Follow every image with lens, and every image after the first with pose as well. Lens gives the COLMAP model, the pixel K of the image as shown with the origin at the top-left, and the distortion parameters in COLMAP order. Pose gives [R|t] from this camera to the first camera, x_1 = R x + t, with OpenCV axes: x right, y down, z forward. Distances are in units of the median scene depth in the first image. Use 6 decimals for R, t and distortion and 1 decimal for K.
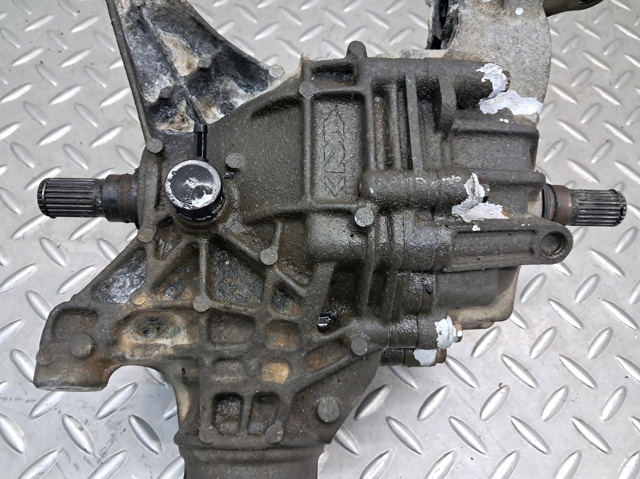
lens RADIAL K [[511.3, 0, 319.0], [0, 511.3, 241.1], [0, 0, 1]] dist [-0.018699, 0.004444]
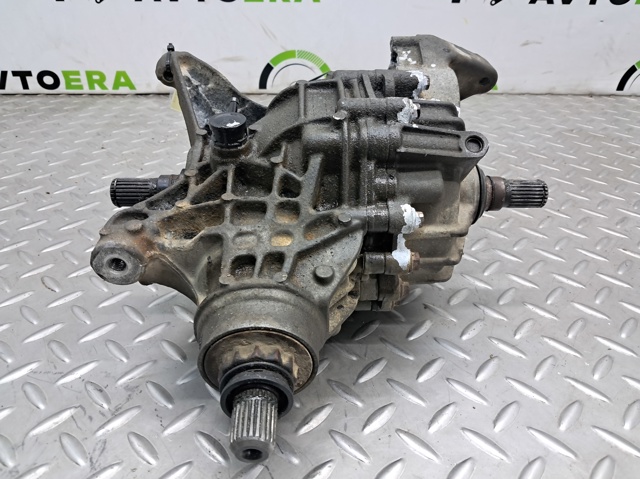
lens RADIAL K [[511.3, 0, 320.9], [0, 511.3, 242.3], [0, 0, 1]] dist [-0.018699, 0.004444]
pose [[0.998739, -0.049668, -0.007263, 0.017070], [0.037630, 0.836593, -0.546531, 0.709300], [0.033221, 0.545569, 0.837407, -0.049322]]
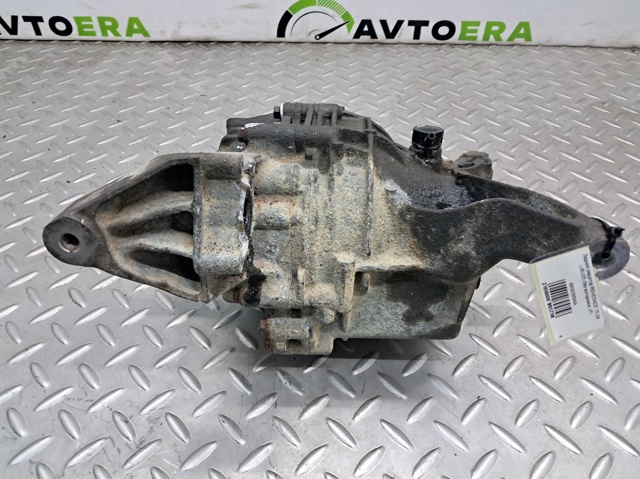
lens RADIAL K [[511.3, 0, 321.5], [0, 511.3, 239.8], [0, 0, 1]] dist [-0.018699, 0.004444]
pose [[0.998022, -0.015734, -0.060868, 0.078608], [-0.007566, 0.931084, -0.364726, 0.404049], [0.062412, 0.364465, 0.929123, -0.260302]]
